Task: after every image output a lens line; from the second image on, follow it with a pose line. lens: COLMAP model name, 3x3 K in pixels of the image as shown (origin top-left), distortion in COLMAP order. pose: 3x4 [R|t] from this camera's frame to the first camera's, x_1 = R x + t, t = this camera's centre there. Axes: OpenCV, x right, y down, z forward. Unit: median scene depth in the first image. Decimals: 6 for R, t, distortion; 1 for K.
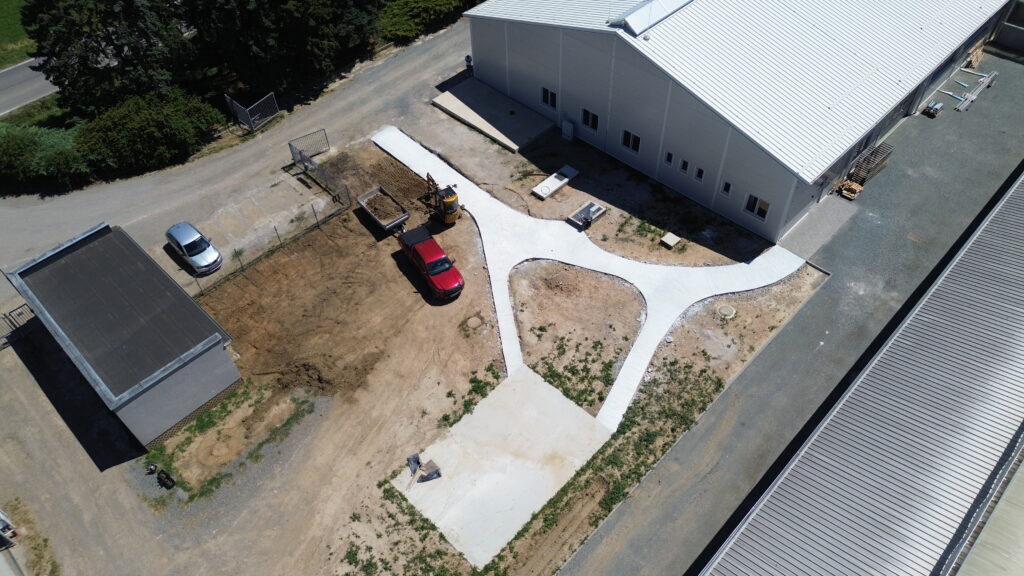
lens RADIAL K [[727.6, 0, 512.0], [0, 727.6, 288.0], [0, 0, 1]] dist [0.050088, -0.055433]
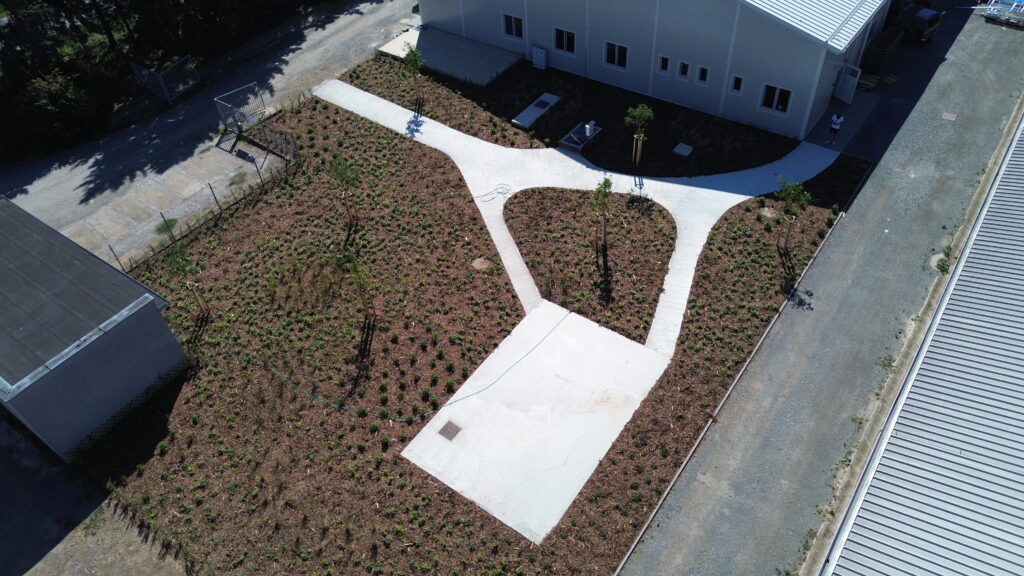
lens RADIAL K [[727.6, 0, 512.0], [0, 727.6, 288.0], [0, 0, 1]] dist [0.050088, -0.055433]
pose [[0.988795, -0.123868, 0.083312, -0.069691], [0.129112, 0.989764, -0.060798, 0.114889], [-0.074929, 0.070874, 0.994667, 0.163915]]
